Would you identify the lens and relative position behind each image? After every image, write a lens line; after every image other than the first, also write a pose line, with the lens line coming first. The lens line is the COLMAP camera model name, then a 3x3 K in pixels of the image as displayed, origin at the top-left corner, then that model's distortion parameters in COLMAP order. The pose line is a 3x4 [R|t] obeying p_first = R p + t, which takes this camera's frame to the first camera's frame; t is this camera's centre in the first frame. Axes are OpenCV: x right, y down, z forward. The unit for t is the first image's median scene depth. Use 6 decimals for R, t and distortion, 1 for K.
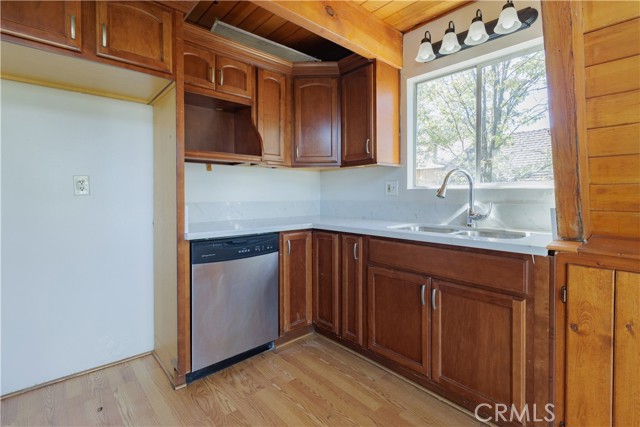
lens RADIAL K [[299.5, 0, 317.8], [0, 299.5, 198.0], [0, 0, 1]] dist [0.000336, 0.000123]
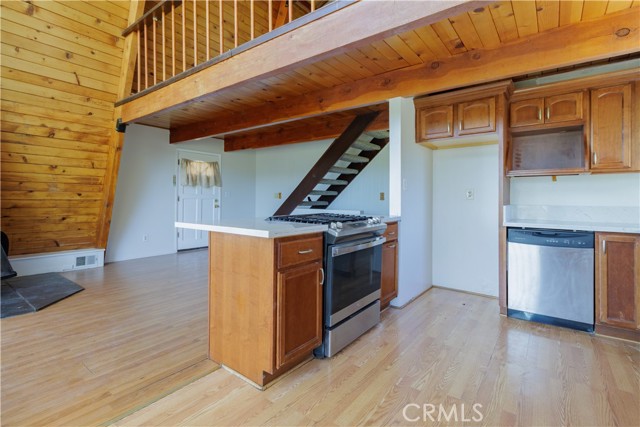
lens RADIAL K [[299.5, 0, 317.8], [0, 299.5, 198.0], [0, 0, 1]] dist [0.000336, 0.000123]
pose [[0.164761, 0.000832, -0.986333, 0.827271], [-0.017047, 0.999853, -0.002004, 0.003475], [0.986186, 0.017144, 0.164751, -0.242749]]
